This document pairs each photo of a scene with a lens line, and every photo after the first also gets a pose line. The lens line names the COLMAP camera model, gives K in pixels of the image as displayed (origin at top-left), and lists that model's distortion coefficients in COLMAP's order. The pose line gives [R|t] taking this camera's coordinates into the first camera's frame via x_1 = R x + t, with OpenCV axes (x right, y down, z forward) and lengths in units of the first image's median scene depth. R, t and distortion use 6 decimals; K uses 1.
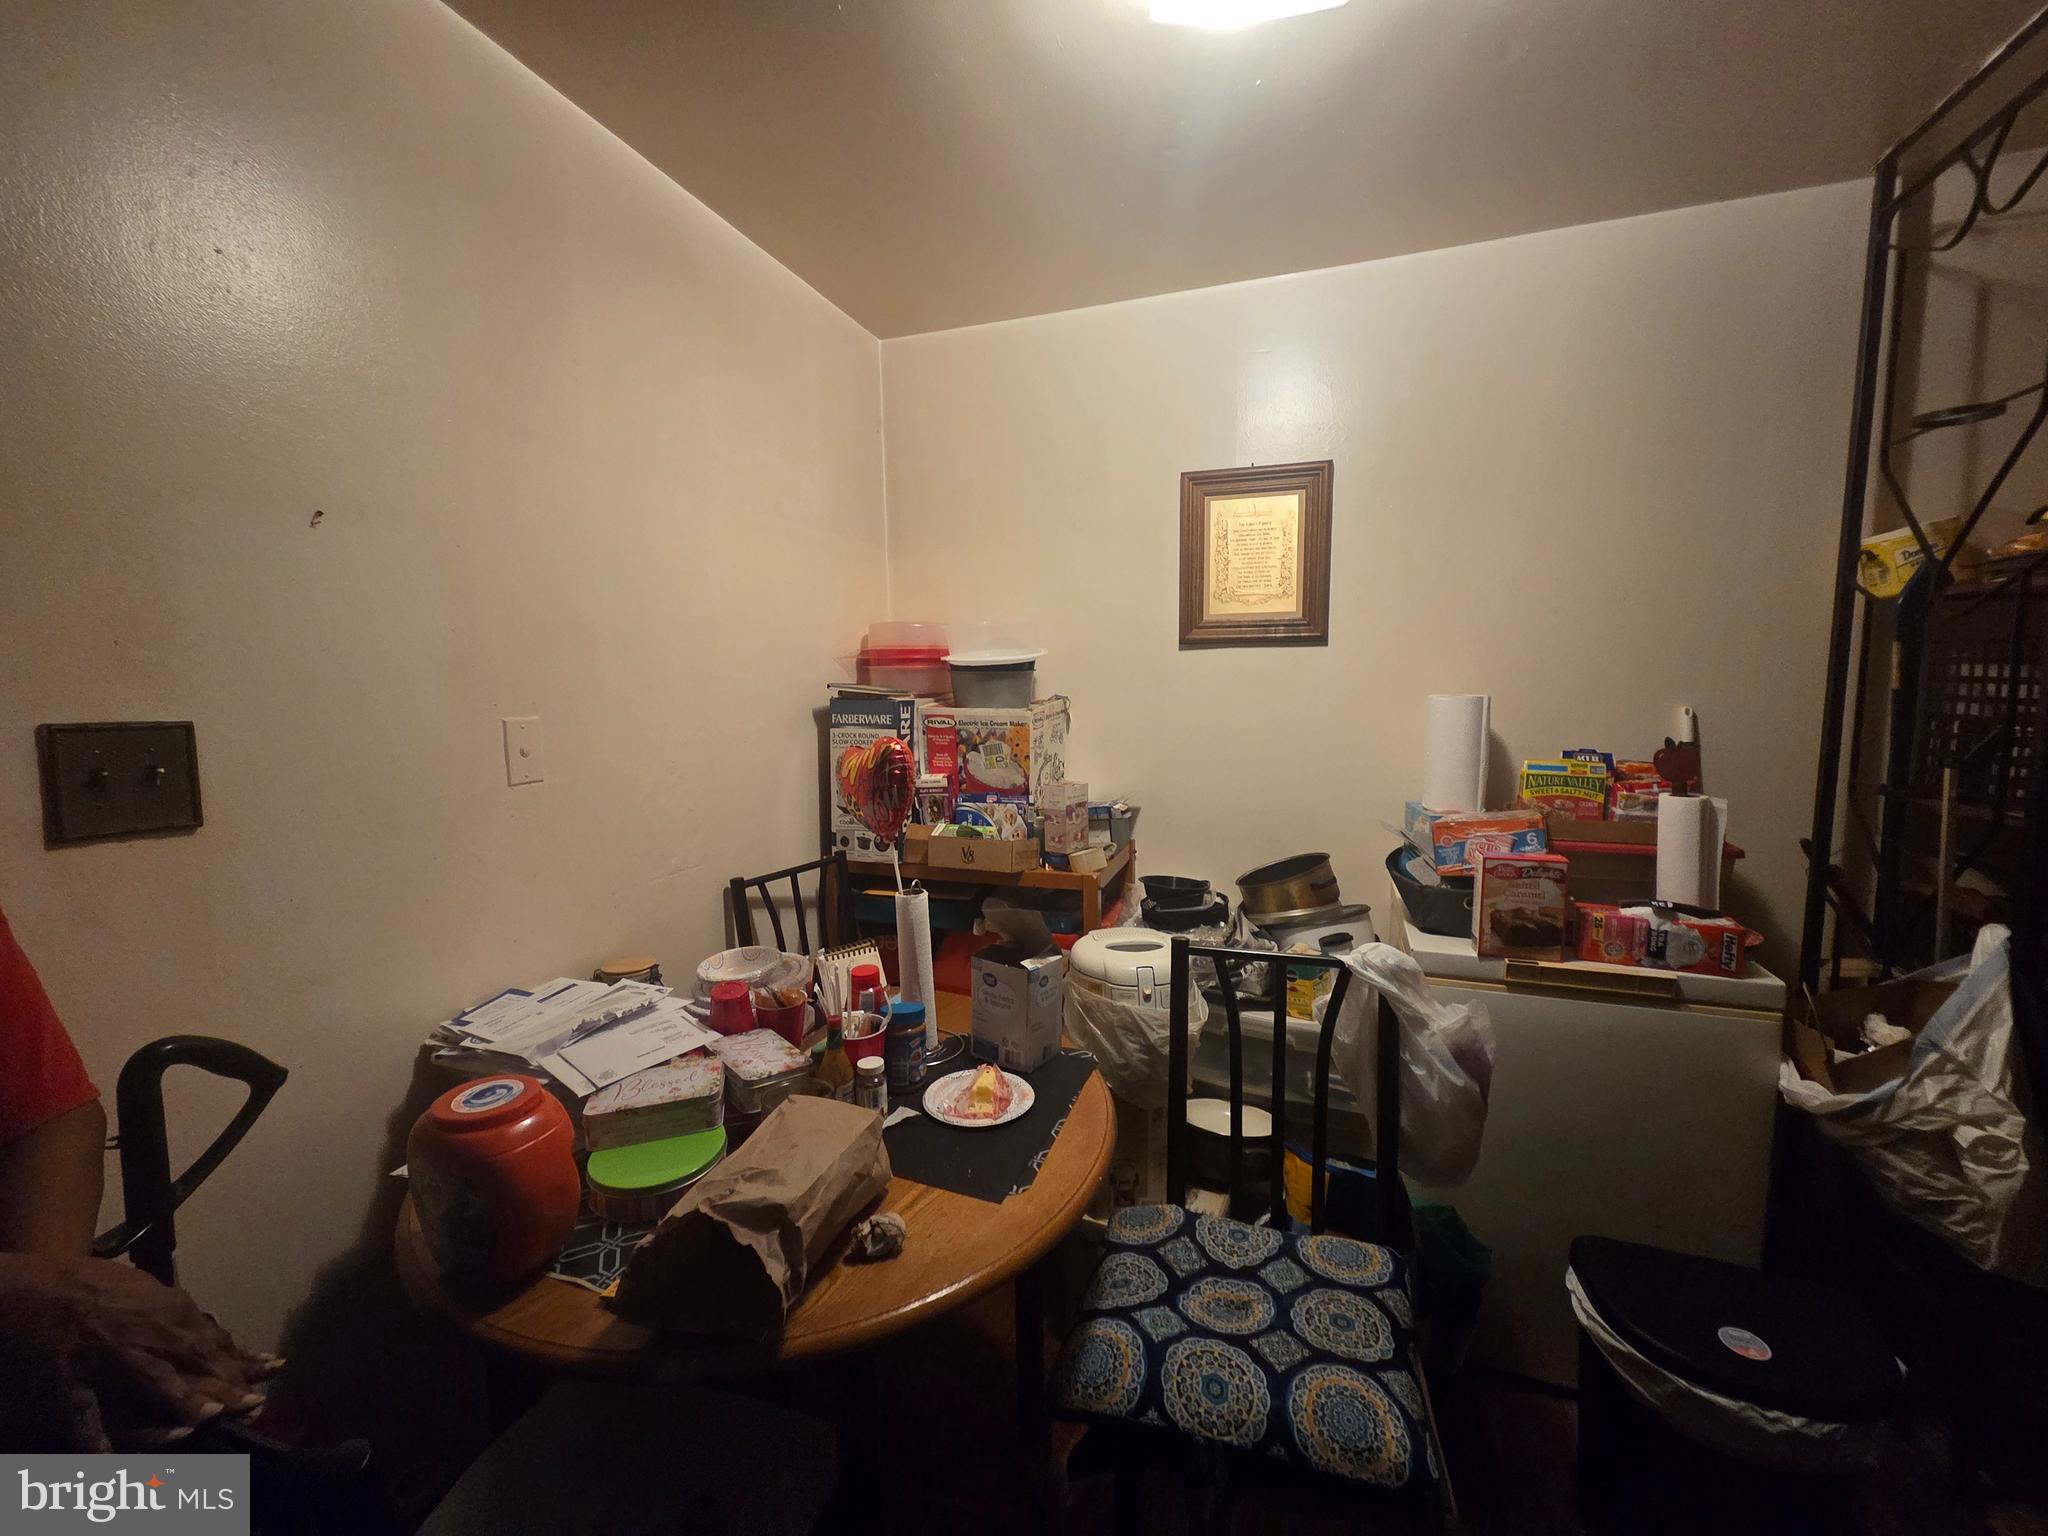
lens RADIAL K [[820.2, 0, 1021.4], [0, 820.2, 768.6], [0, 0, 1]] dist [0.008706, -0.000260]
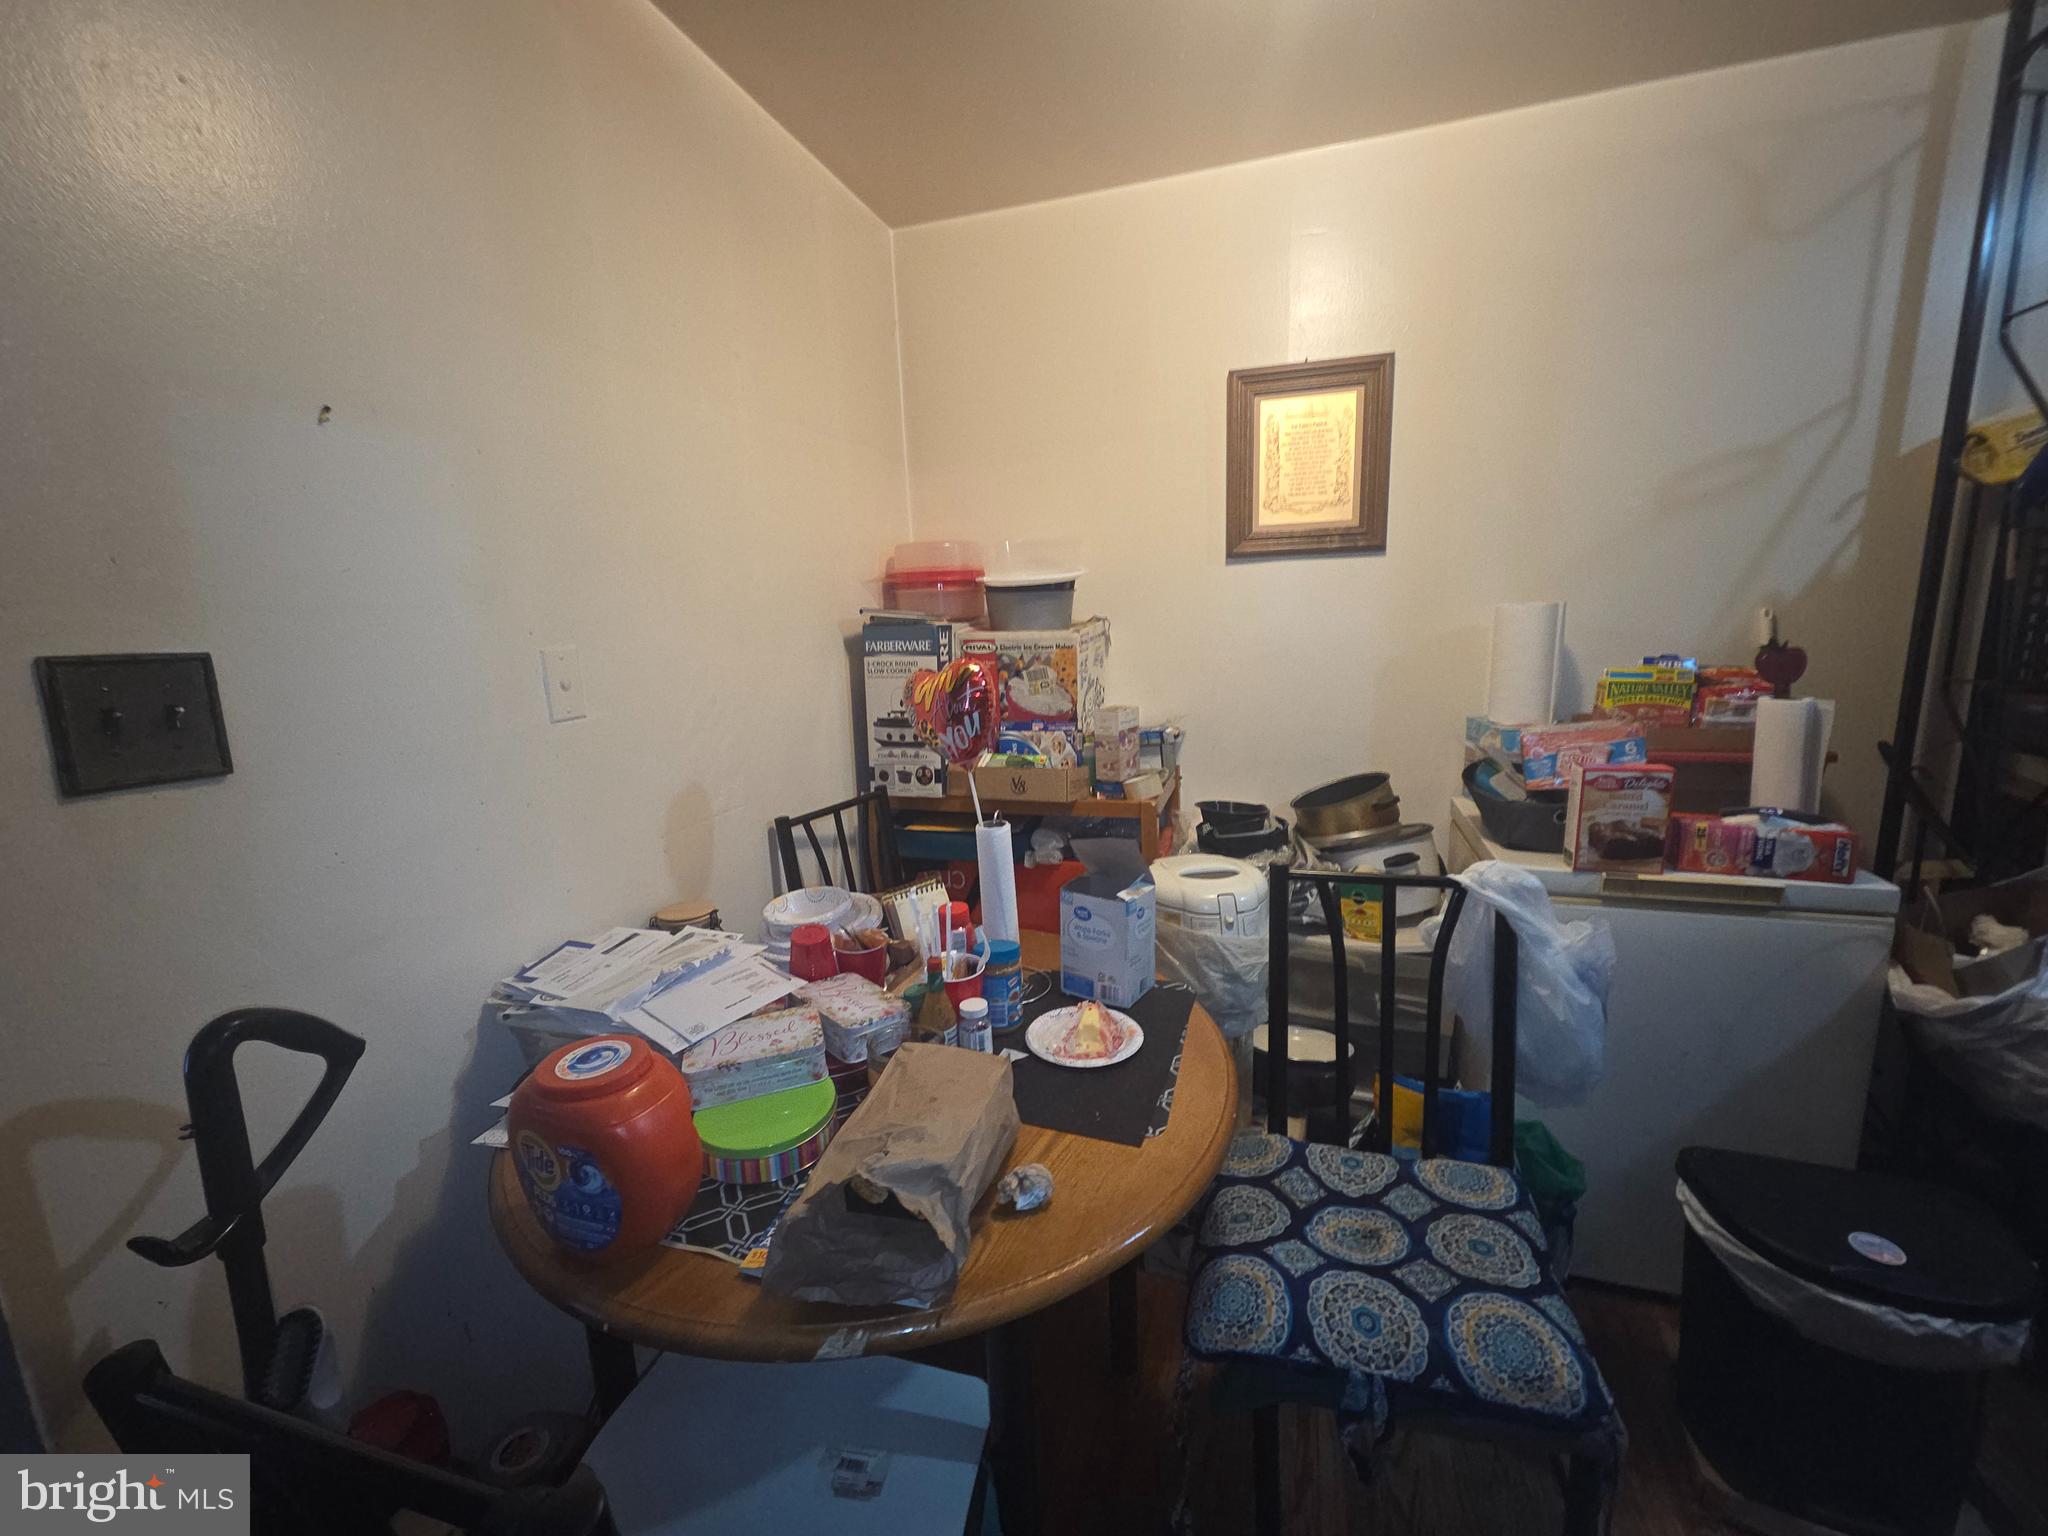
lens RADIAL K [[820.2, 0, 1023.2], [0, 820.2, 762.8], [0, 0, 1]] dist [0.008706, -0.000260]
pose [[0.999137, -0.030521, 0.028190, -0.132026], [0.028395, 0.996930, 0.072972, 0.014076], [-0.030330, -0.072108, 0.996936, 0.075722]]
